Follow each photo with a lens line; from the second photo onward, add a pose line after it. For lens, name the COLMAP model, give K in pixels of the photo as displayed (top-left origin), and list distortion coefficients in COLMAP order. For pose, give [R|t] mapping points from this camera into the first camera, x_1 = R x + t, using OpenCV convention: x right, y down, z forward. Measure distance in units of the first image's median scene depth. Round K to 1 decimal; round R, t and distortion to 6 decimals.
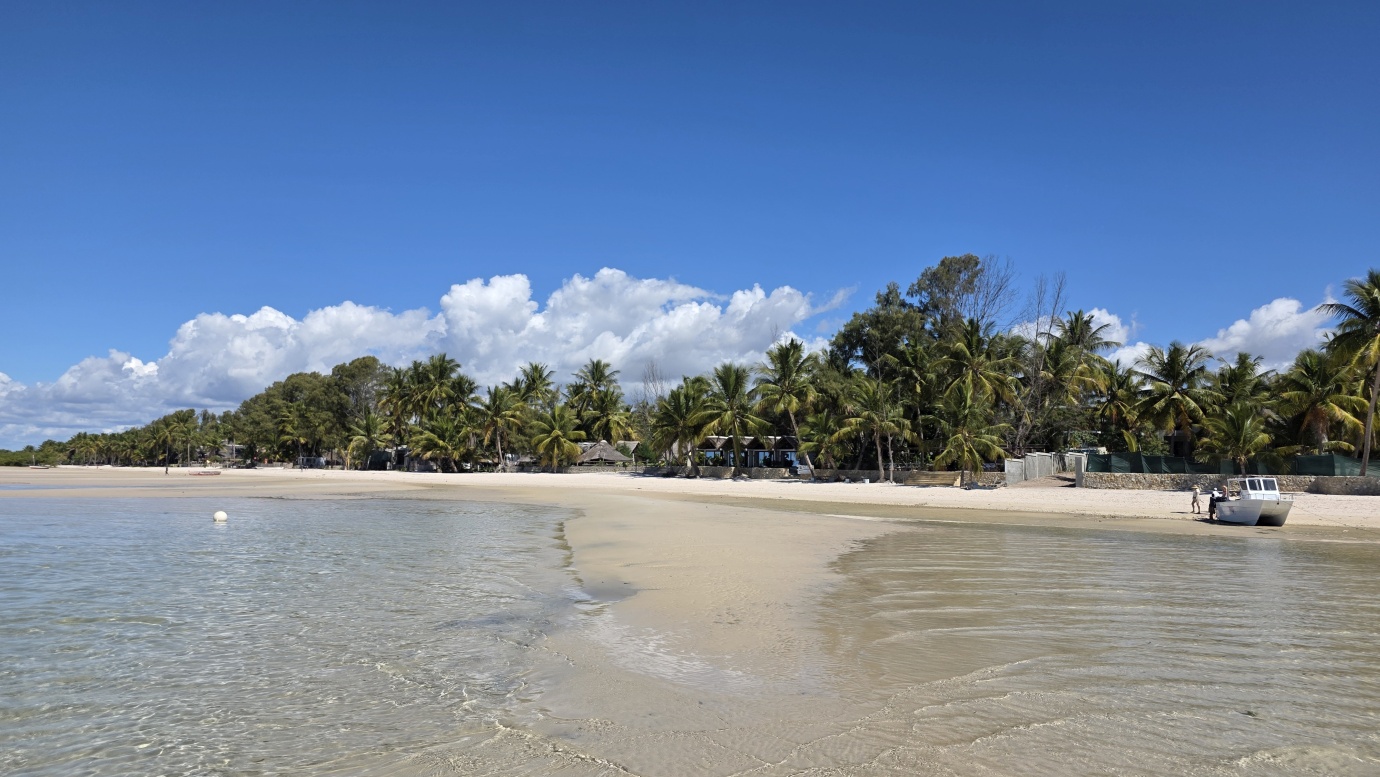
lens RADIAL K [[867.2, 0, 690.0], [0, 867.2, 388.5], [0, 0, 1]] dist [-0.001475, -0.004384]
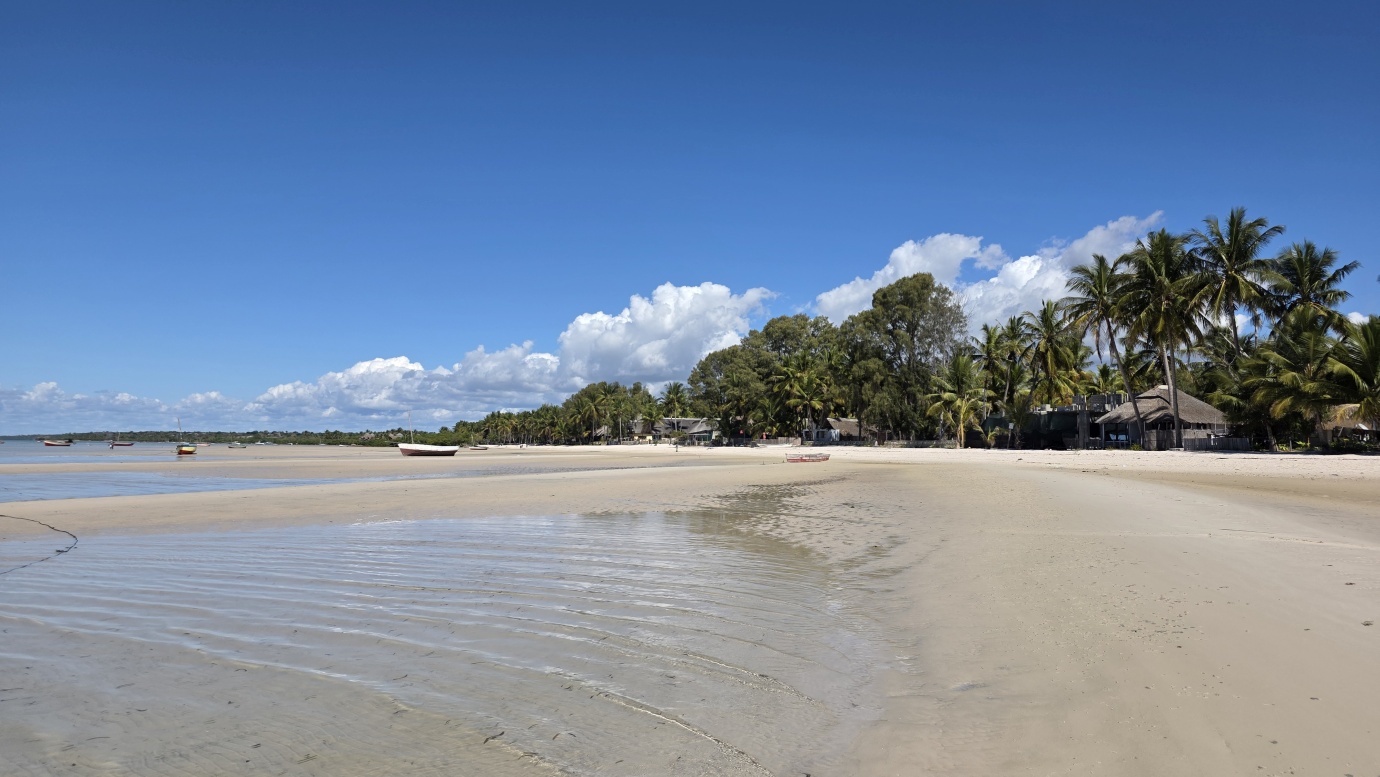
lens RADIAL K [[867.2, 0, 690.0], [0, 867.2, 388.5], [0, 0, 1]] dist [-0.001475, -0.004384]
pose [[0.934020, -0.035993, -0.355403, -0.252279], [0.047140, 0.998629, 0.022752, 0.021982], [0.354096, -0.038005, 0.934436, 0.268831]]
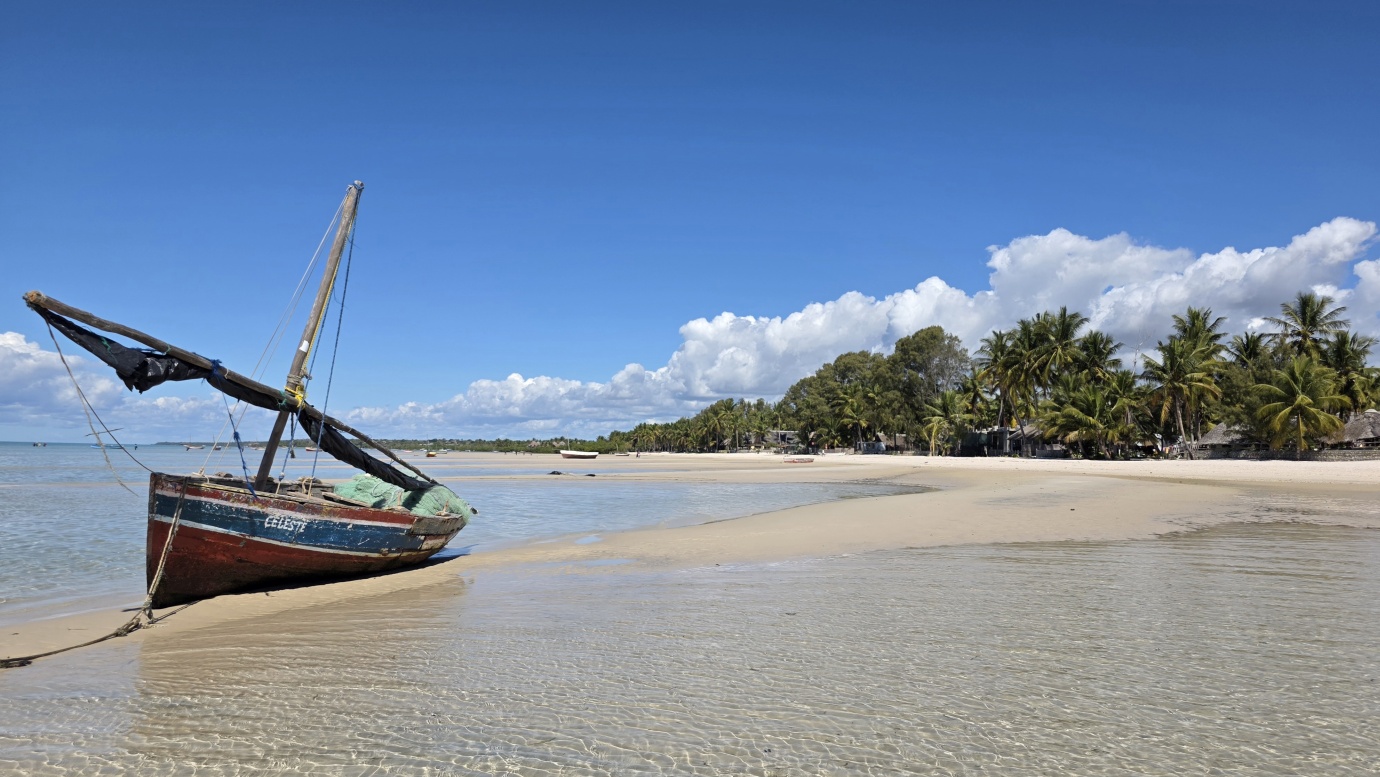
lens RADIAL K [[867.2, 0, 690.0], [0, 867.2, 388.5], [0, 0, 1]] dist [-0.001475, -0.004384]
pose [[0.856889, -0.045595, -0.513481, -0.110941], [0.055453, 0.998454, 0.003879, 0.007363], [0.512510, -0.031798, 0.858092, 0.098278]]
